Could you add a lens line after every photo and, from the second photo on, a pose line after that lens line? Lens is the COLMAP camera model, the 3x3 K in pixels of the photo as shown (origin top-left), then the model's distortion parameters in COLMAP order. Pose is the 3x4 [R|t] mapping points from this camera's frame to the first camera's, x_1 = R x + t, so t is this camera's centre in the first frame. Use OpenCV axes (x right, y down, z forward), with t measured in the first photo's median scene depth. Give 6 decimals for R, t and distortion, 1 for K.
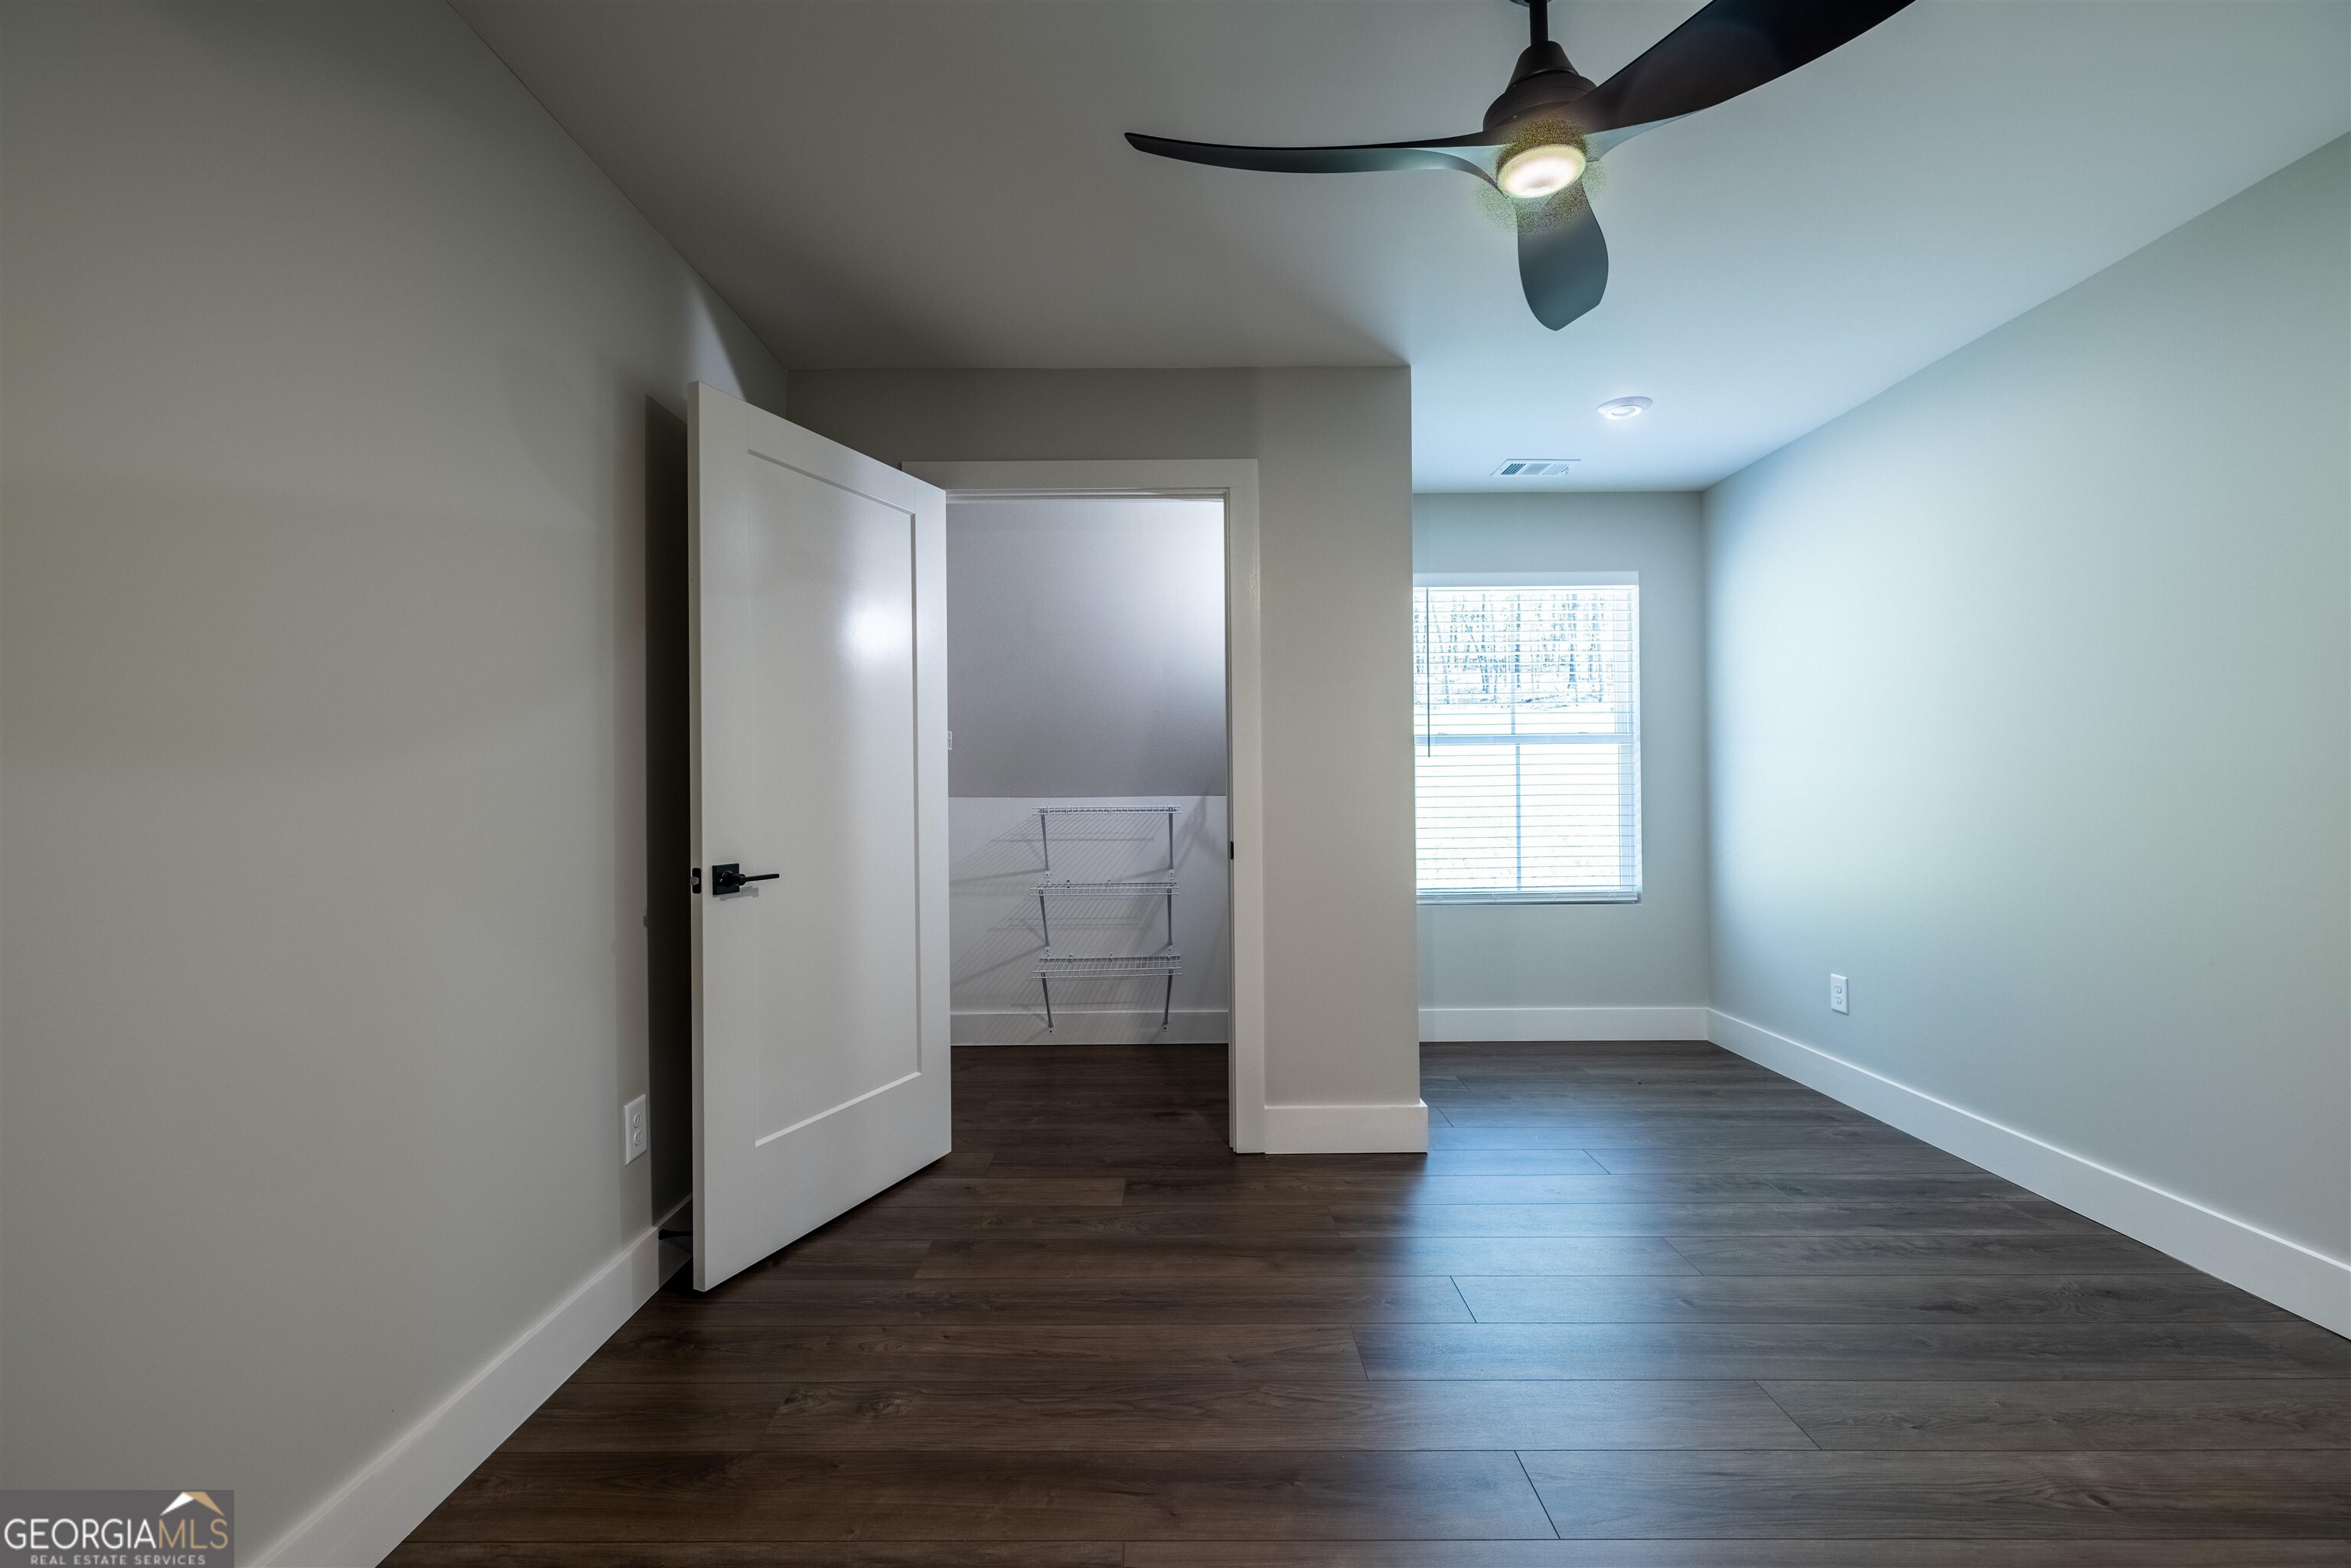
lens RADIAL K [[979.8, 0, 1171.5], [0, 979.8, 780.7], [0, 0, 1]] dist [-0.000542, -0.000169]
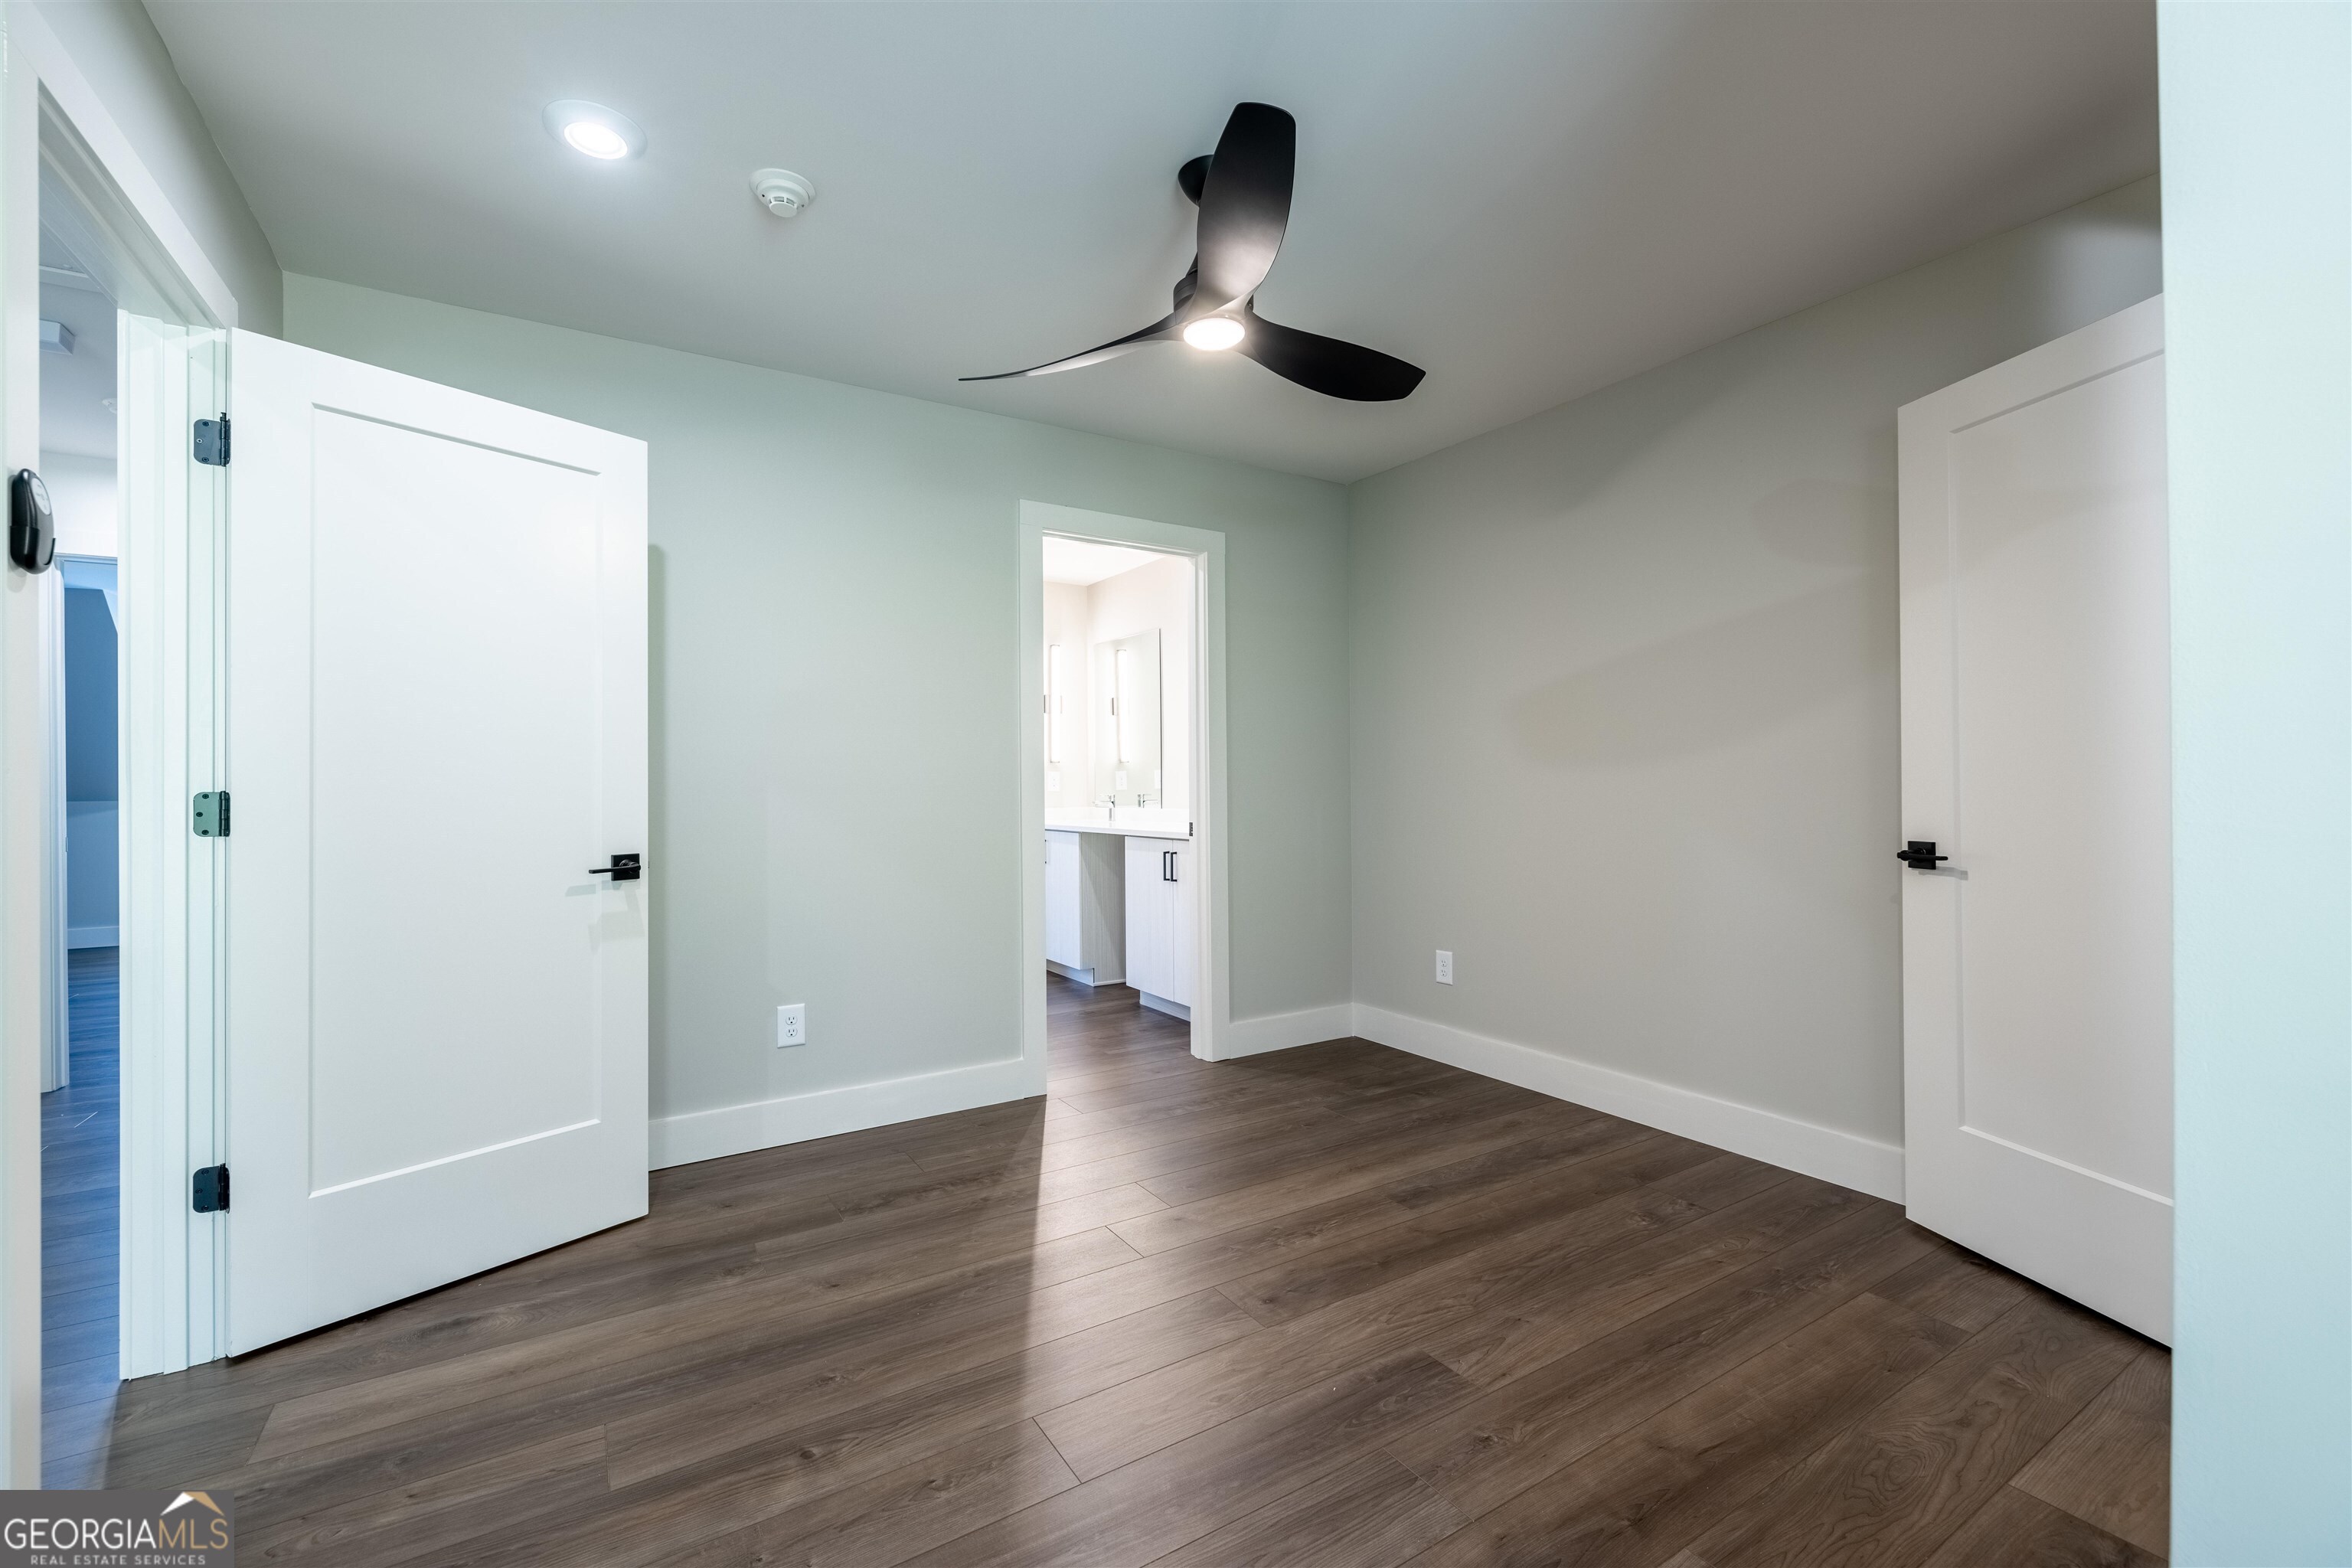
lens RADIAL K [[980.3, 0, 1171.5], [0, 980.3, 786.8], [0, 0, 1]] dist [-0.000542, -0.000169]
pose [[-0.848600, 0.018315, -0.528718, 0.639563], [0.020790, 0.999783, 0.001266, 0.005628], [0.528626, -0.009917, -0.848797, 1.170429]]
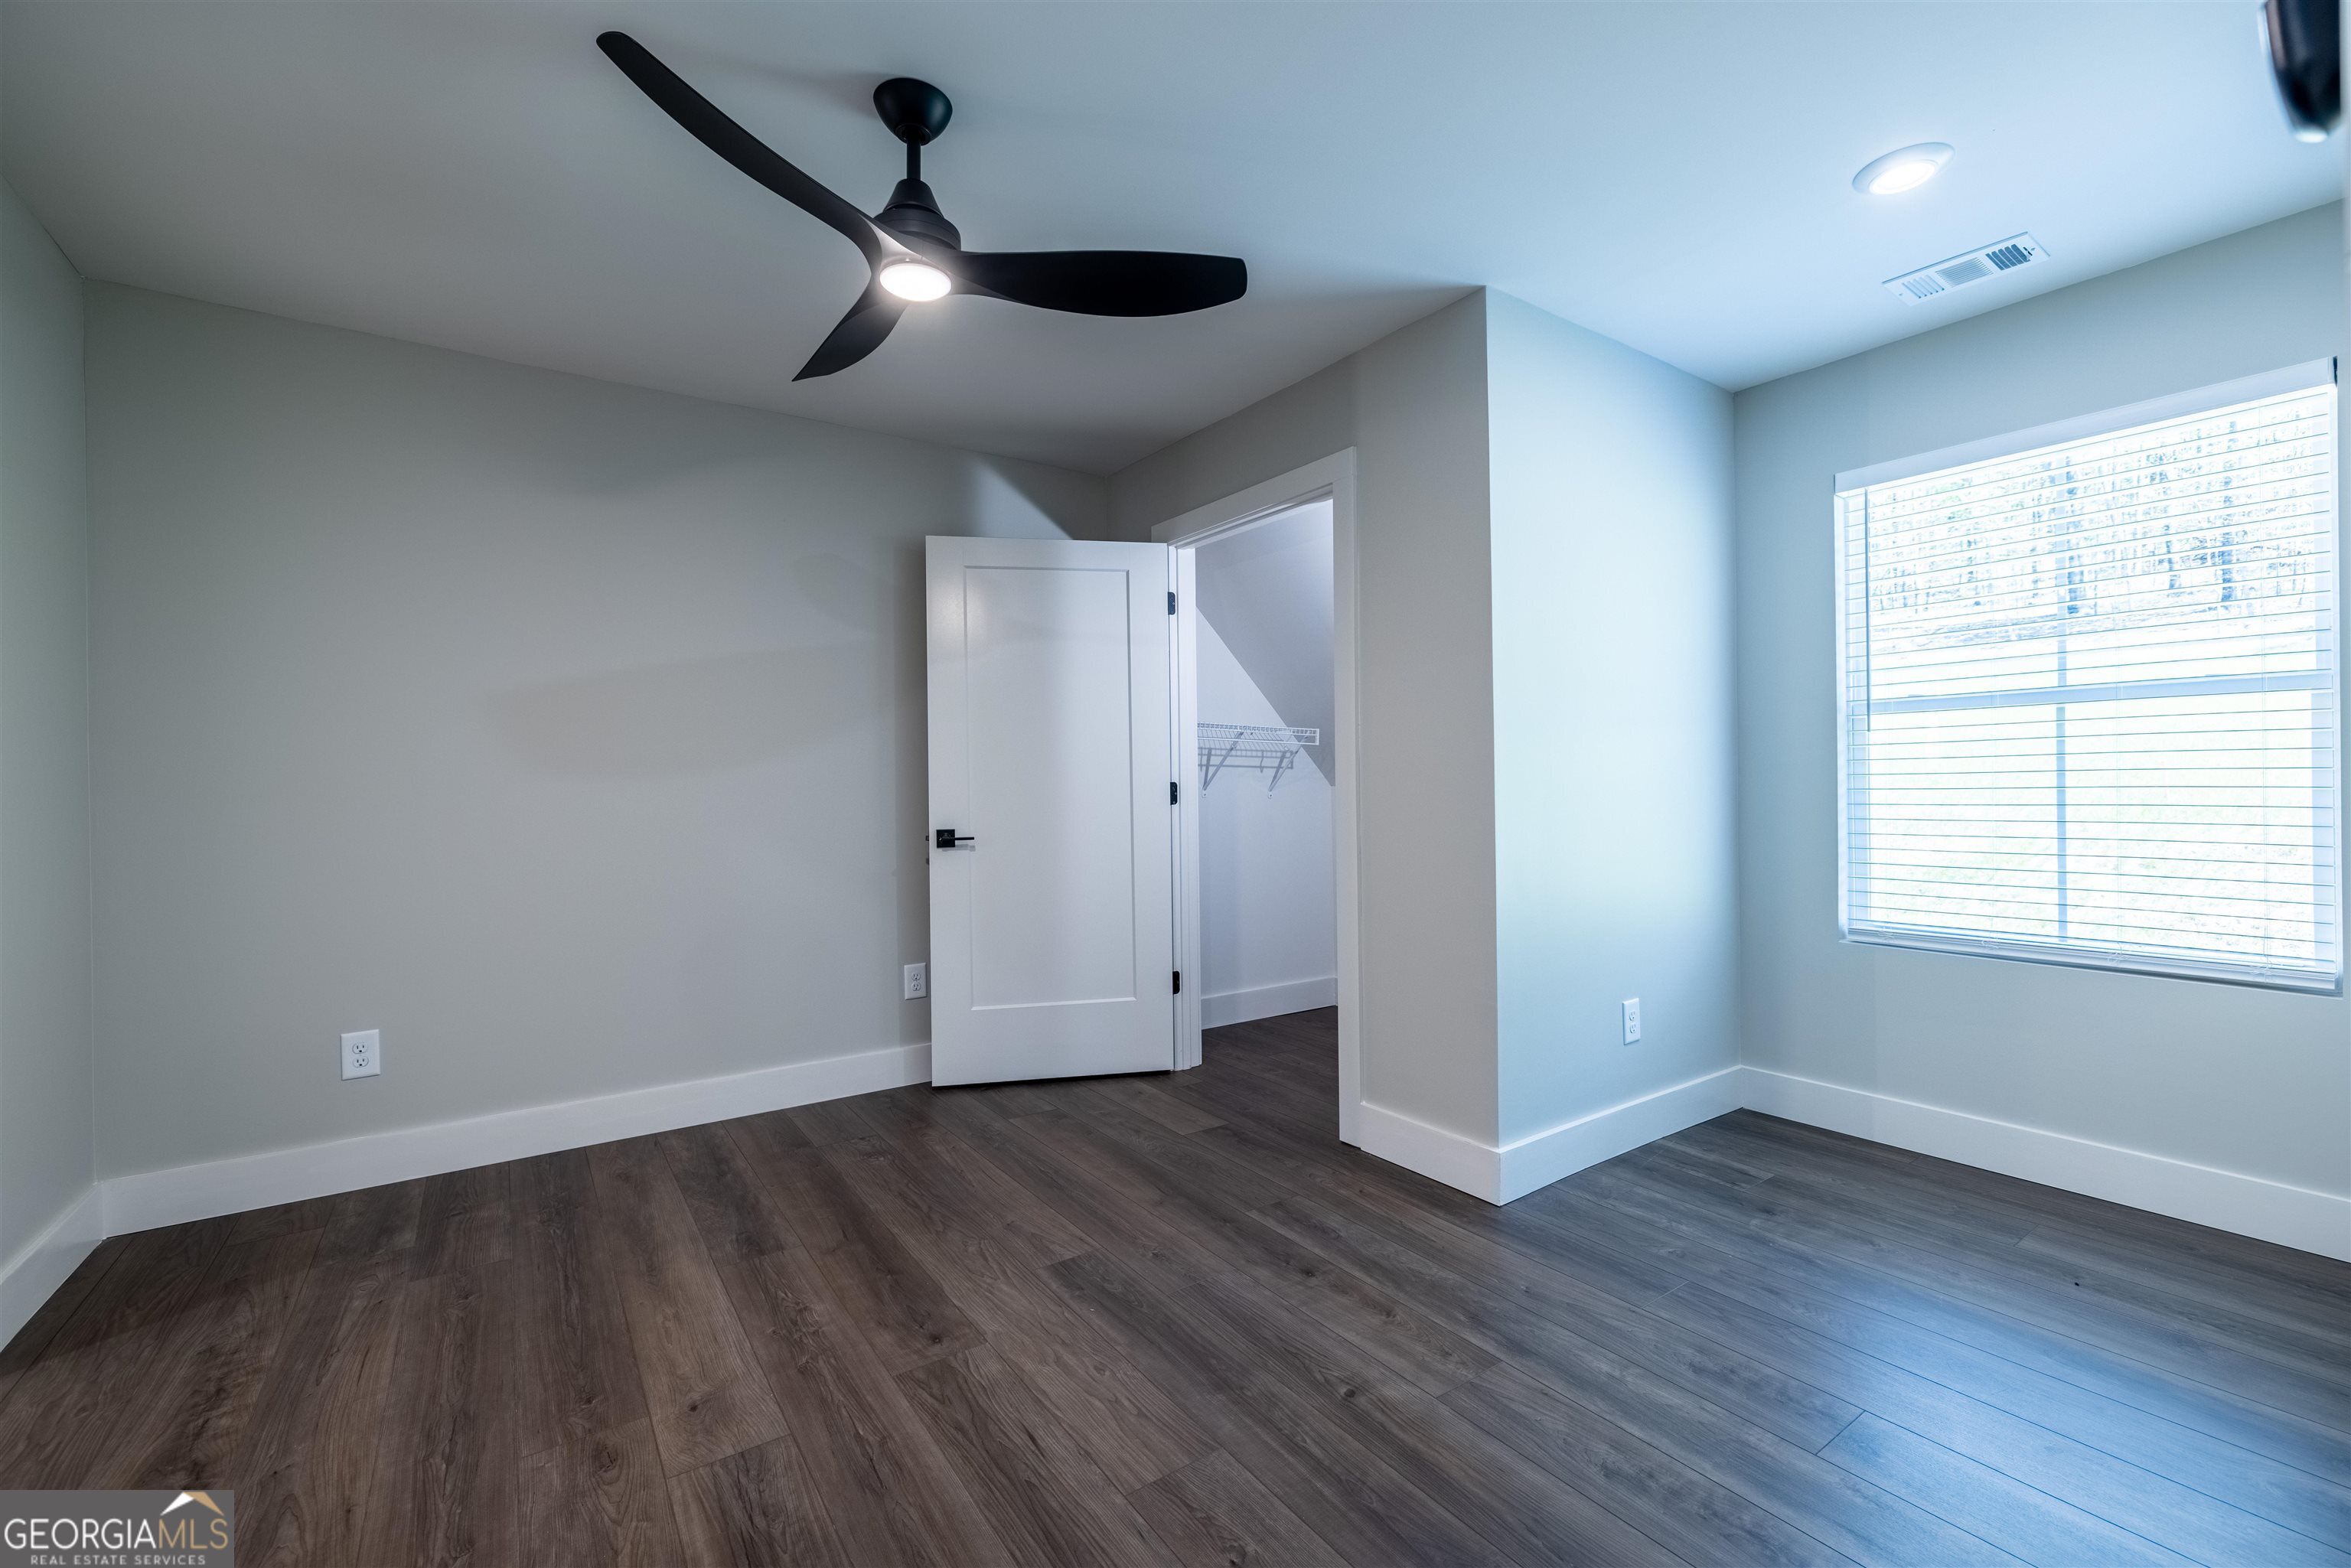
lens RADIAL K [[979.8, 0, 1171.1], [0, 979.8, 782.1], [0, 0, 1]] dist [-0.000542, -0.000169]
pose [[0.569160, 0.000321, -0.822227, 0.861193], [0.013368, 0.999864, 0.009644, -0.002397], [0.822118, -0.016480, 0.569078, 0.307337]]
